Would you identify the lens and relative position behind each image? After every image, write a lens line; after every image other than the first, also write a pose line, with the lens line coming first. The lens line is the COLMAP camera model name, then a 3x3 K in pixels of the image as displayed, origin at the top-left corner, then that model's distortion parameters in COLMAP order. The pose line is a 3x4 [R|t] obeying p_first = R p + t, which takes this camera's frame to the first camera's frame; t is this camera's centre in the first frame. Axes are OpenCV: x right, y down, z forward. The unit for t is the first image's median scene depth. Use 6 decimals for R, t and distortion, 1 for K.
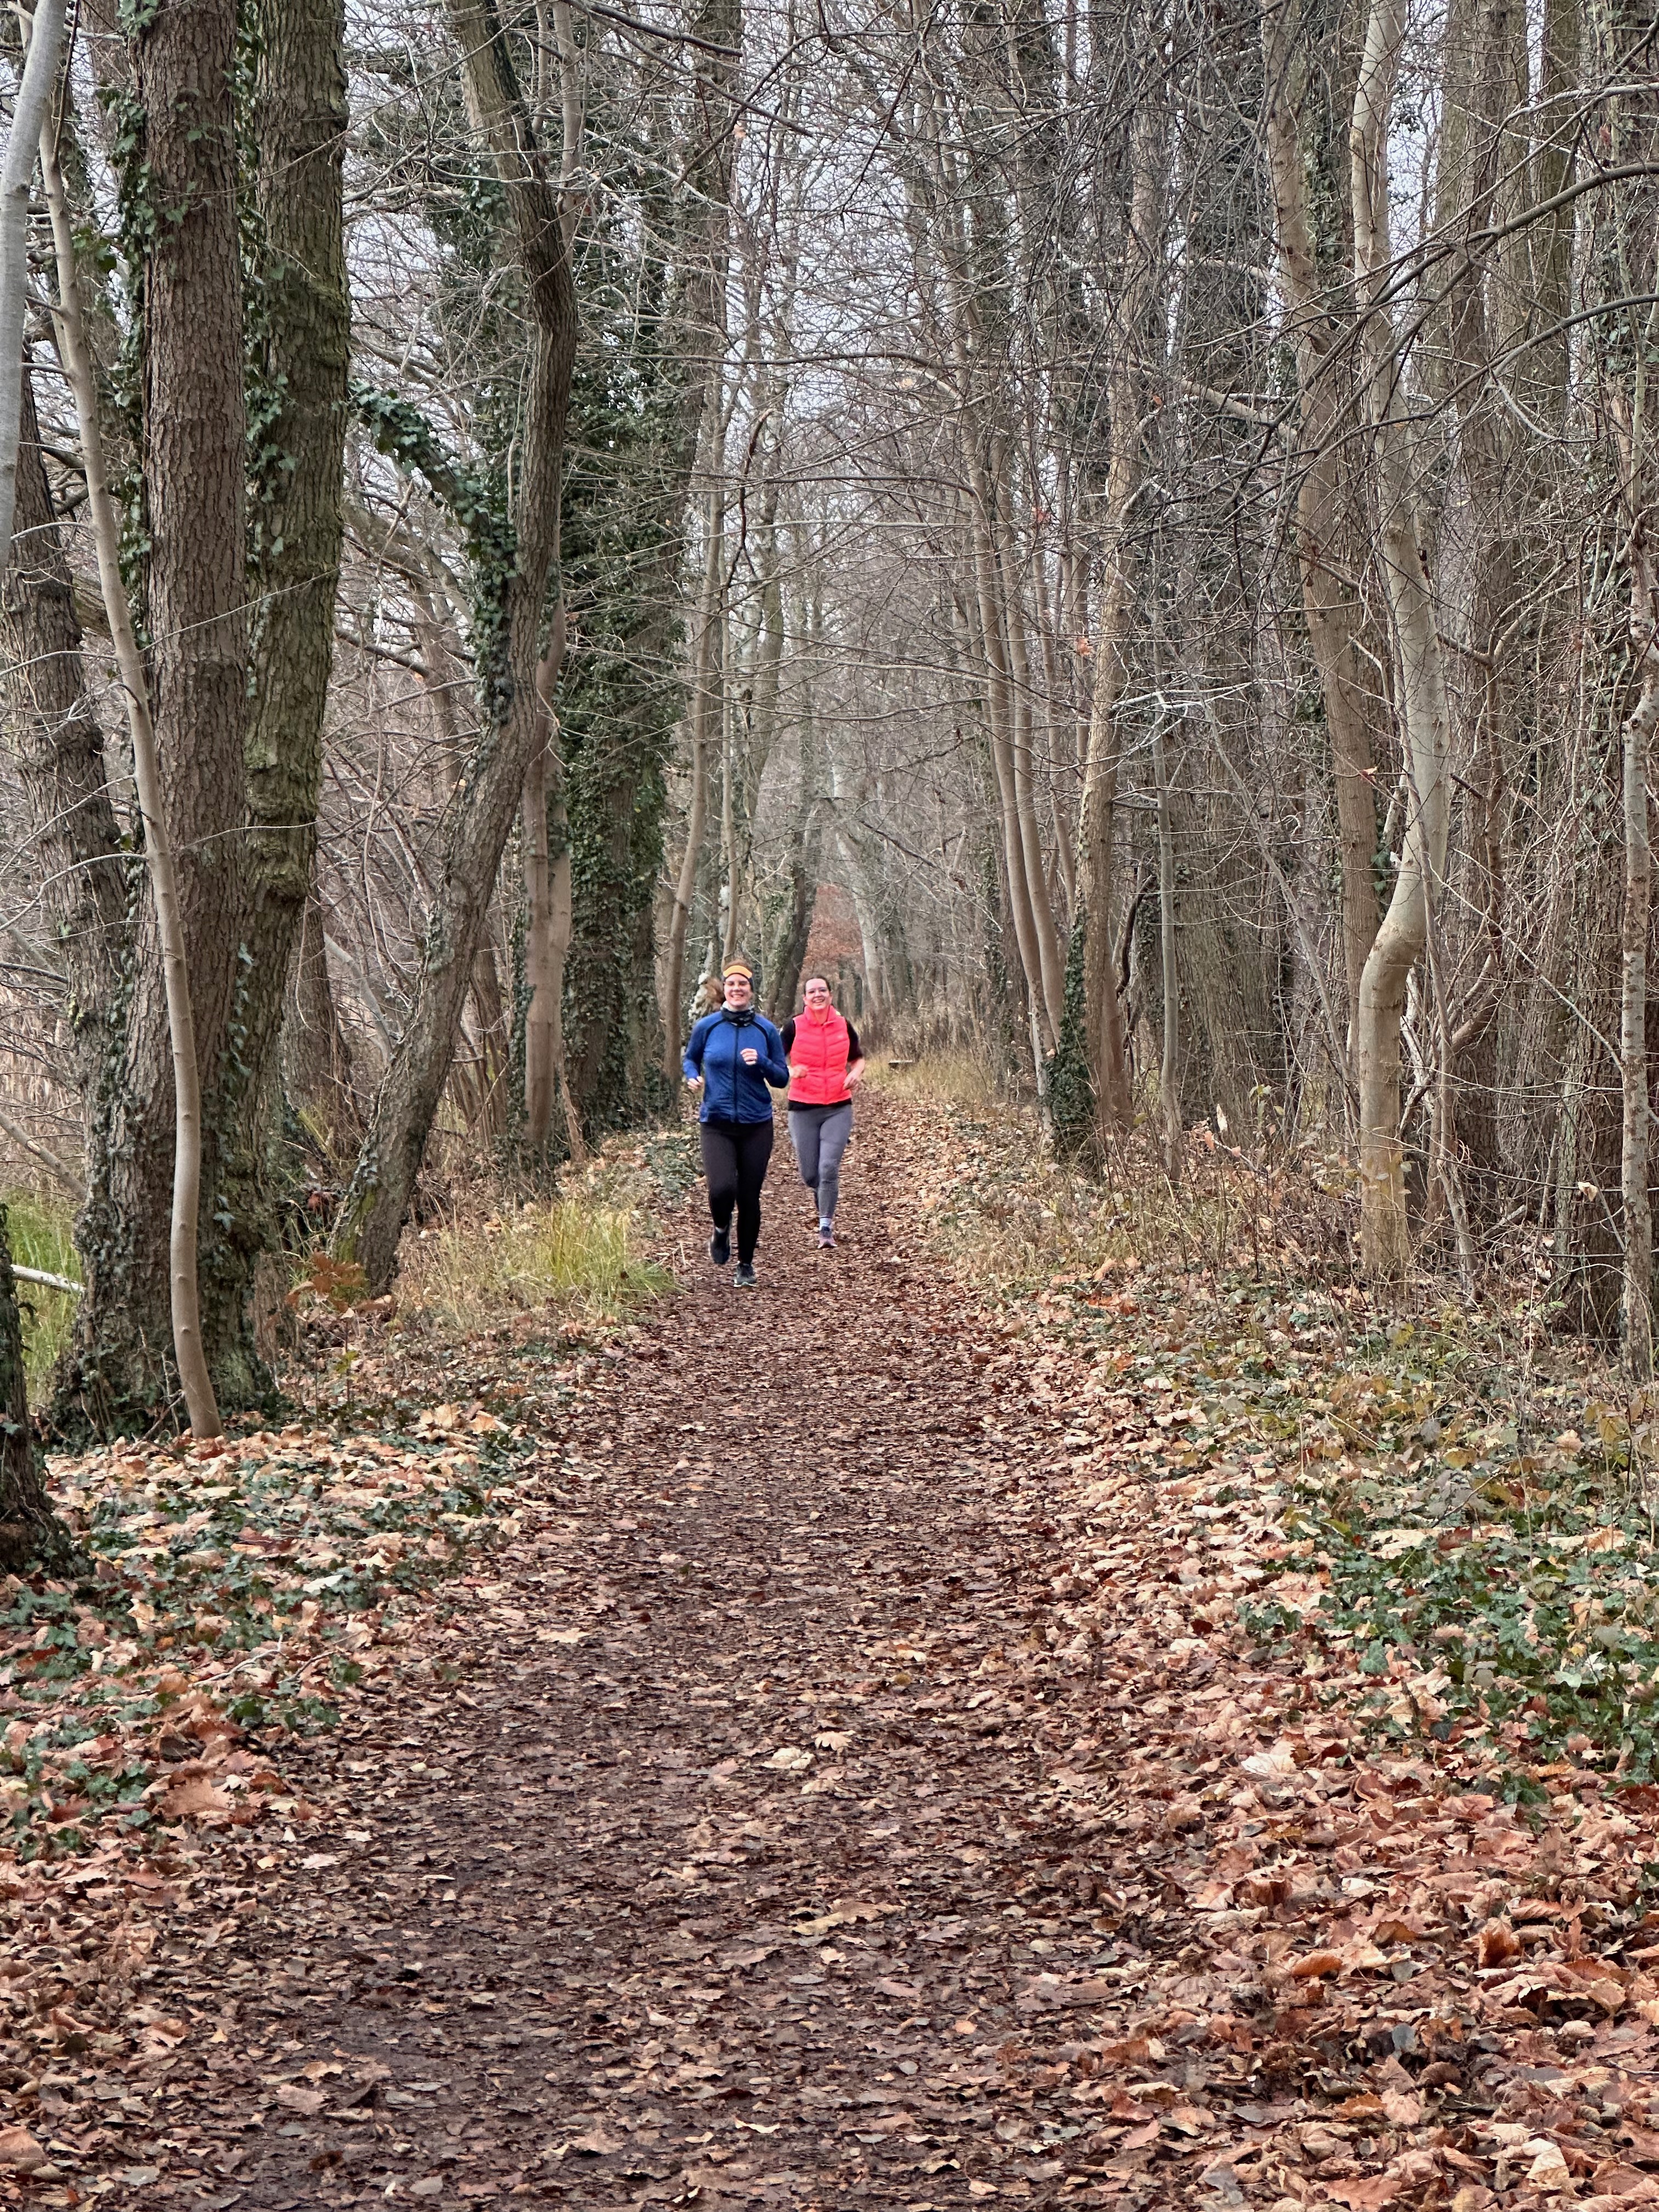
lens RADIAL K [[4806.9, 0, 841.7], [0, 4806.9, 1142.4], [0, 0, 1]] dist [0.236141, 0.000000]
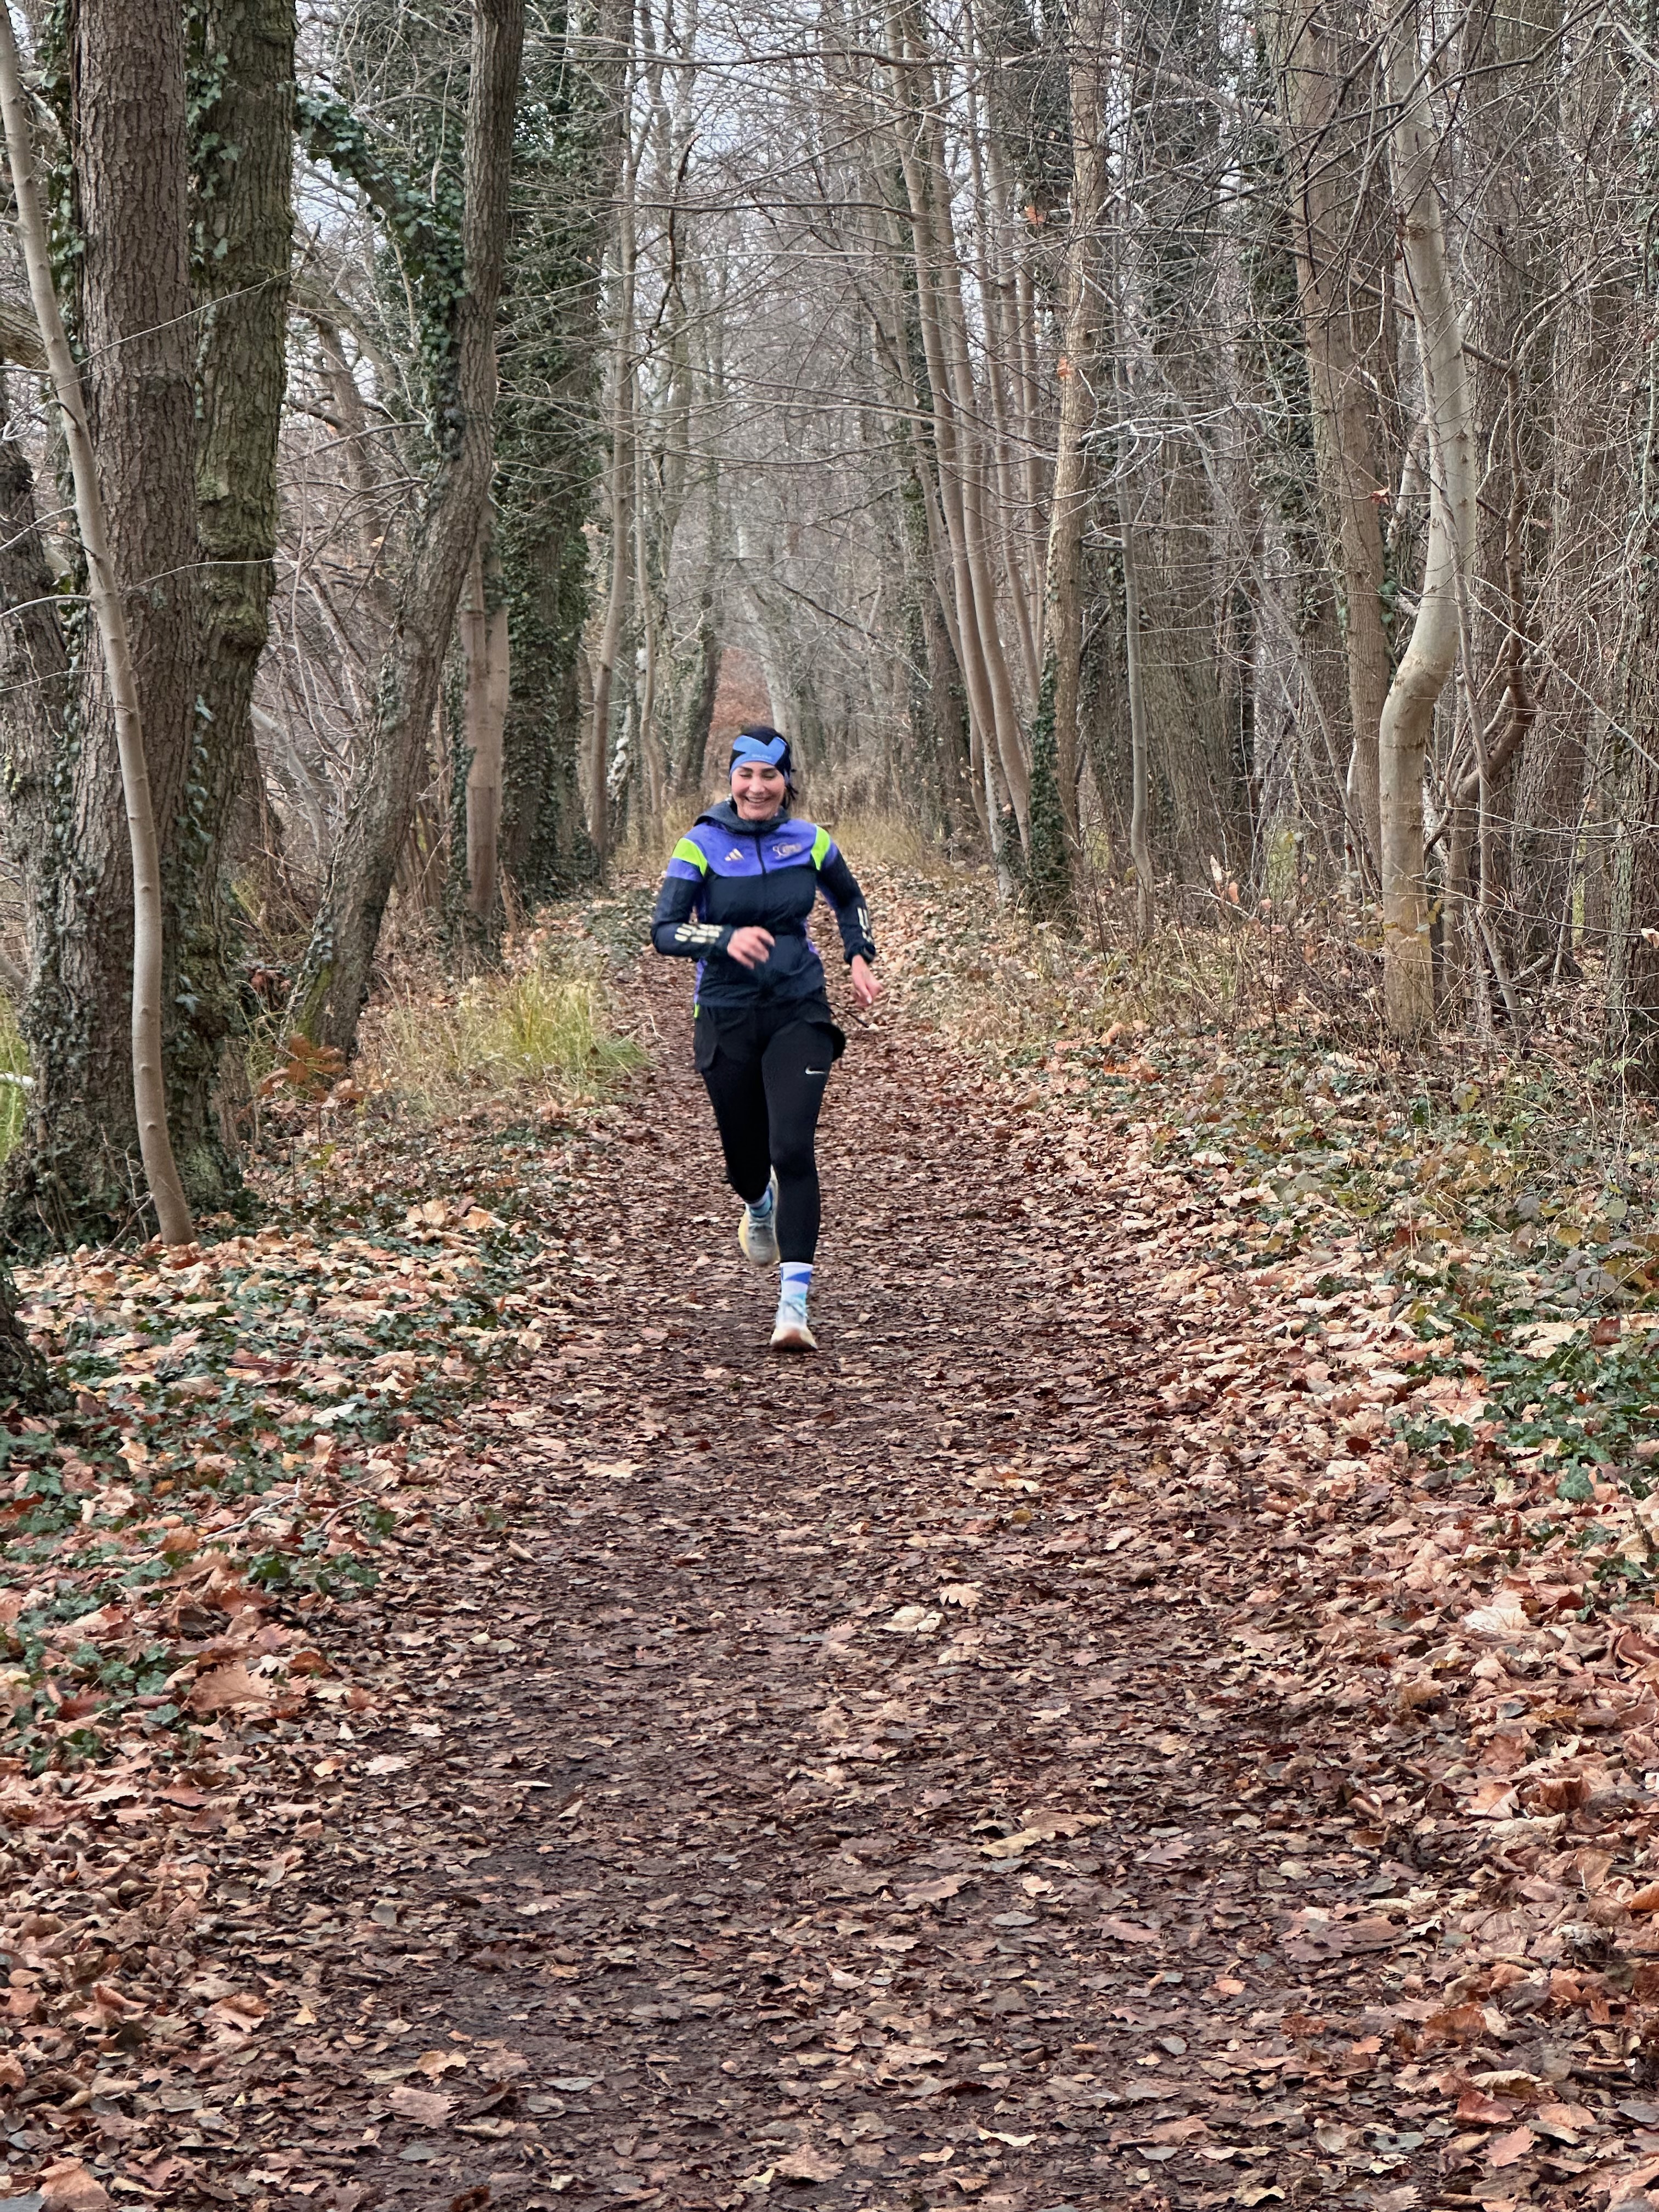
lens RADIAL K [[4806.9, 0, 820.1], [0, 4806.9, 1133.3], [0, 0, 1]] dist [0.236141, 0.000000]
pose [[0.999616, -0.023032, 0.015407, -0.031580], [0.022288, 0.998653, 0.046854, 0.000947], [-0.016465, -0.046492, 0.998783, 0.122268]]
